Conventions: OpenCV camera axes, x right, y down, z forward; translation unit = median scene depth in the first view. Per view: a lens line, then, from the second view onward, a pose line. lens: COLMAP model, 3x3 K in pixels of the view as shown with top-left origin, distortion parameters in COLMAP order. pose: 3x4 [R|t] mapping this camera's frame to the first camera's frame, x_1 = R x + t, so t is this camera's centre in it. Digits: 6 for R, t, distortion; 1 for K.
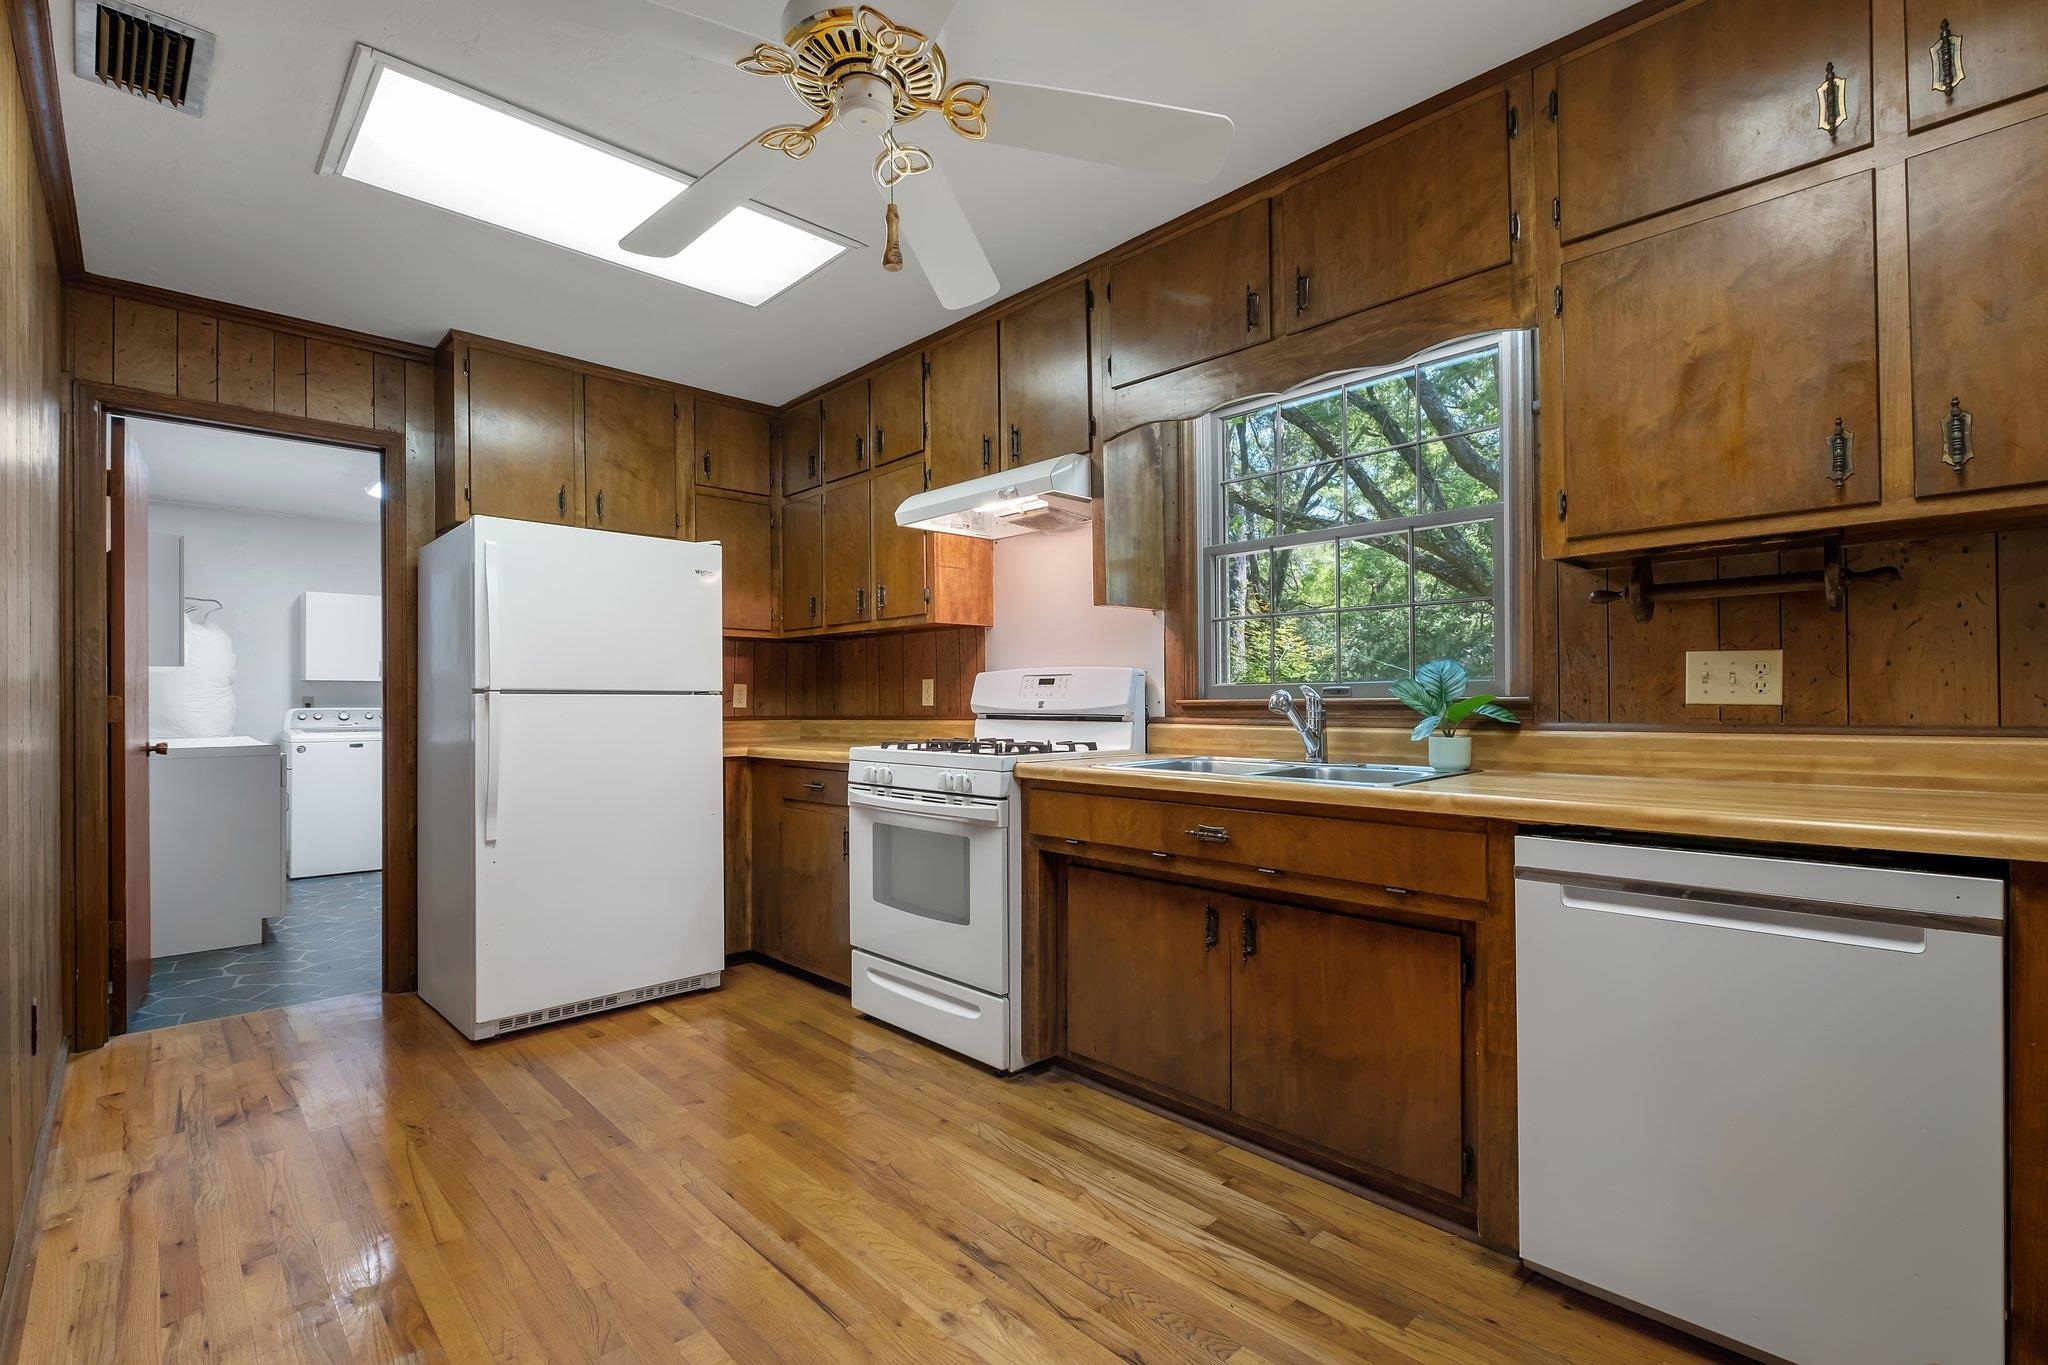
lens RADIAL K [[907.0, 0, 982.3], [0, 907.0, 691.5], [0, 0, 1]] dist [-0.010094, 0.000425]
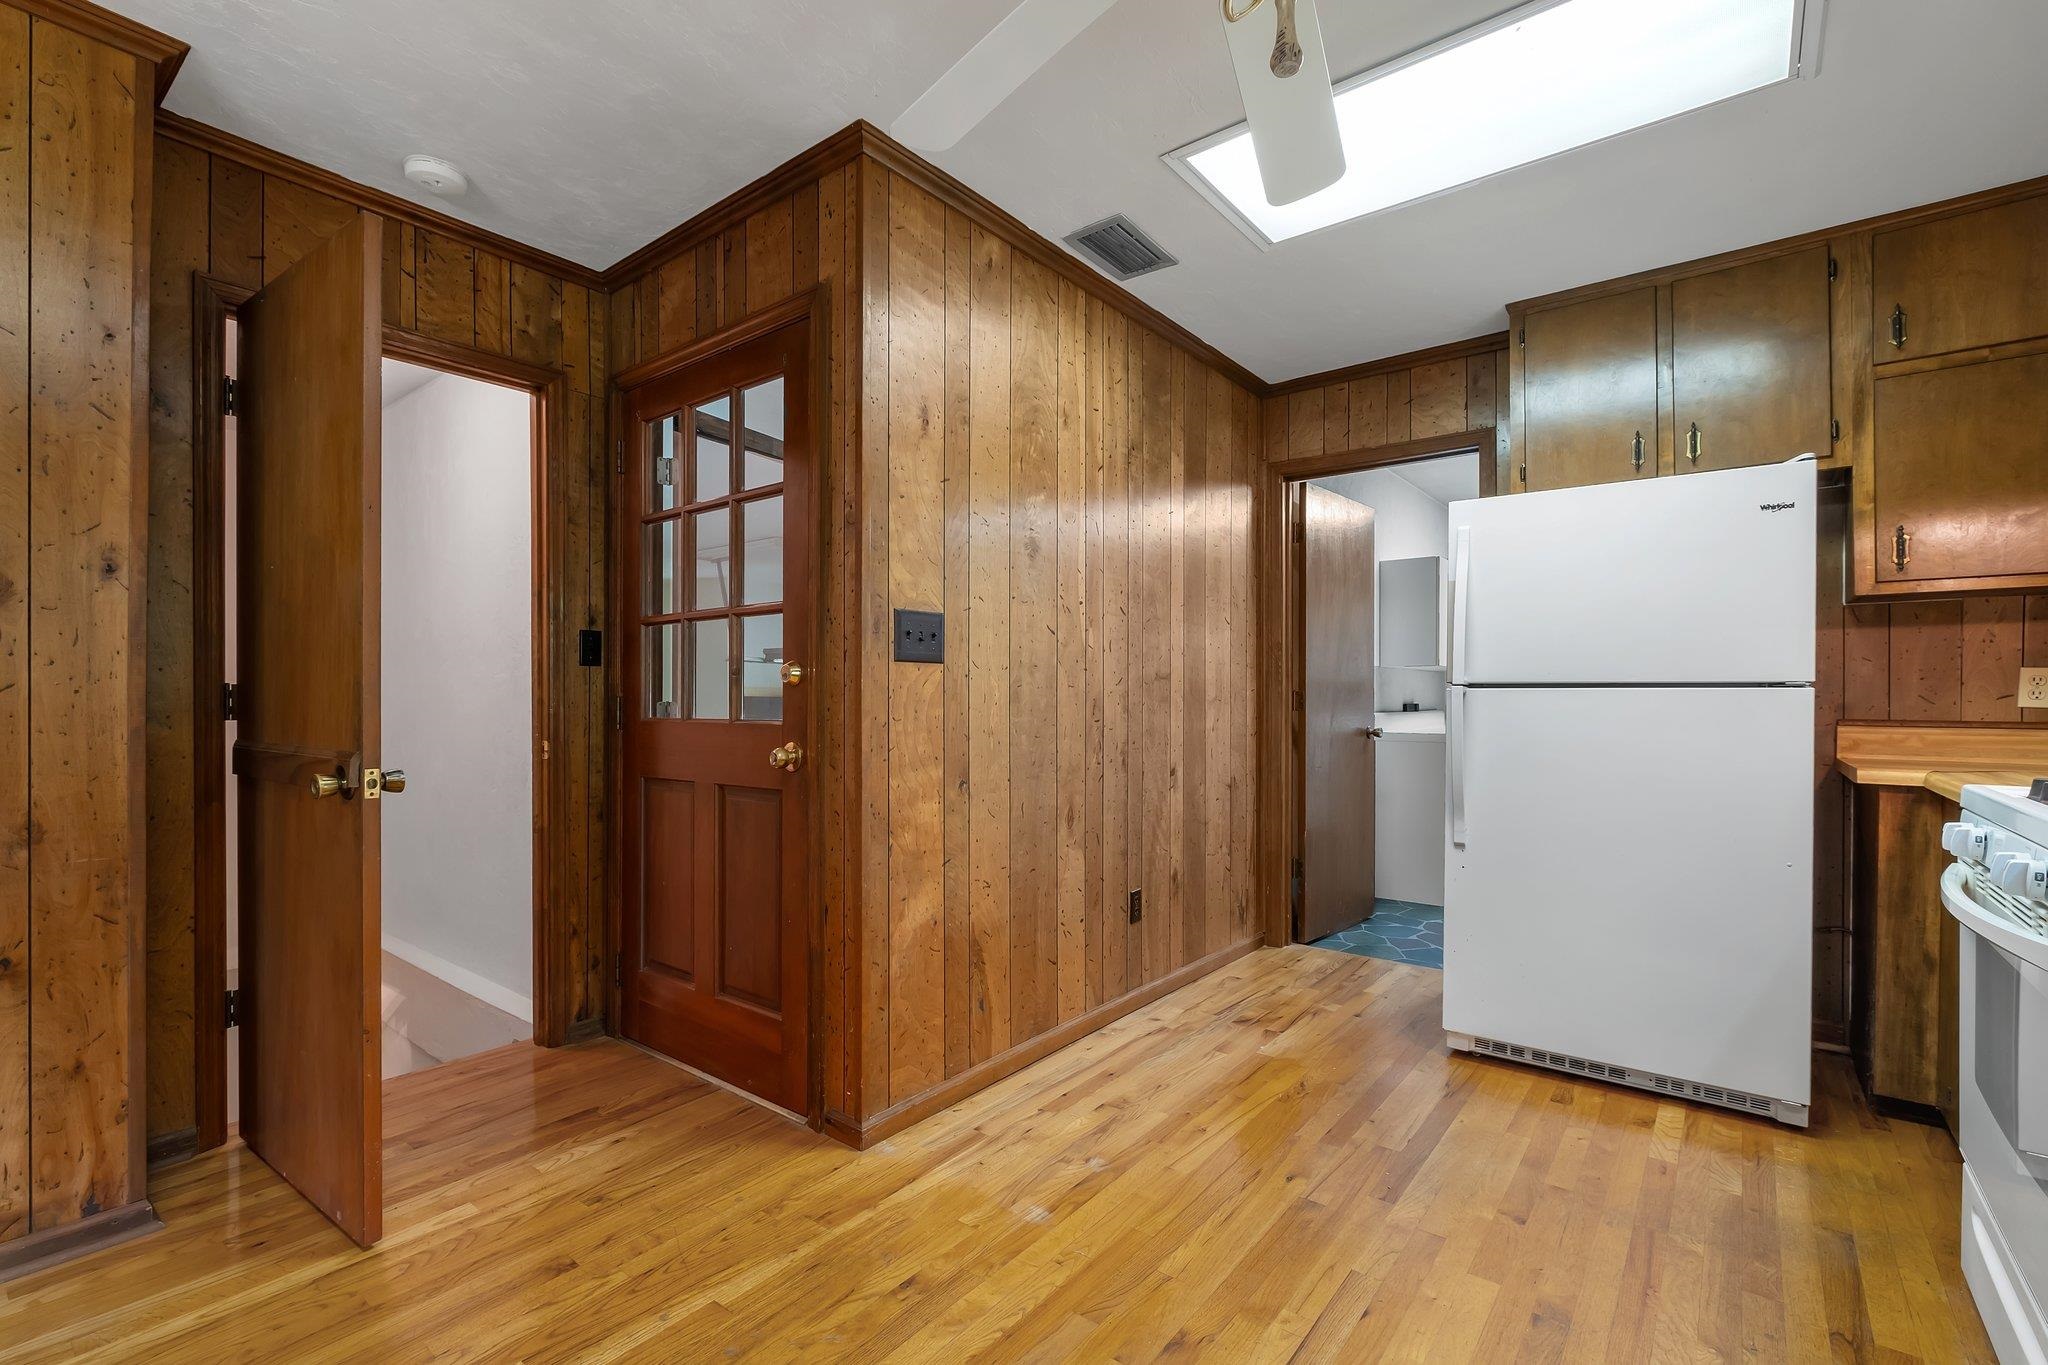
lens RADIAL K [[907.0, 0, 1022.5], [0, 907.0, 693.9], [0, 0, 1]] dist [-0.010094, 0.000425]
pose [[0.154992, 0.002454, -0.987913, 0.301385], [0.009897, 0.999943, 0.004037, -0.000132], [0.987866, -0.010403, 0.154959, 0.376414]]
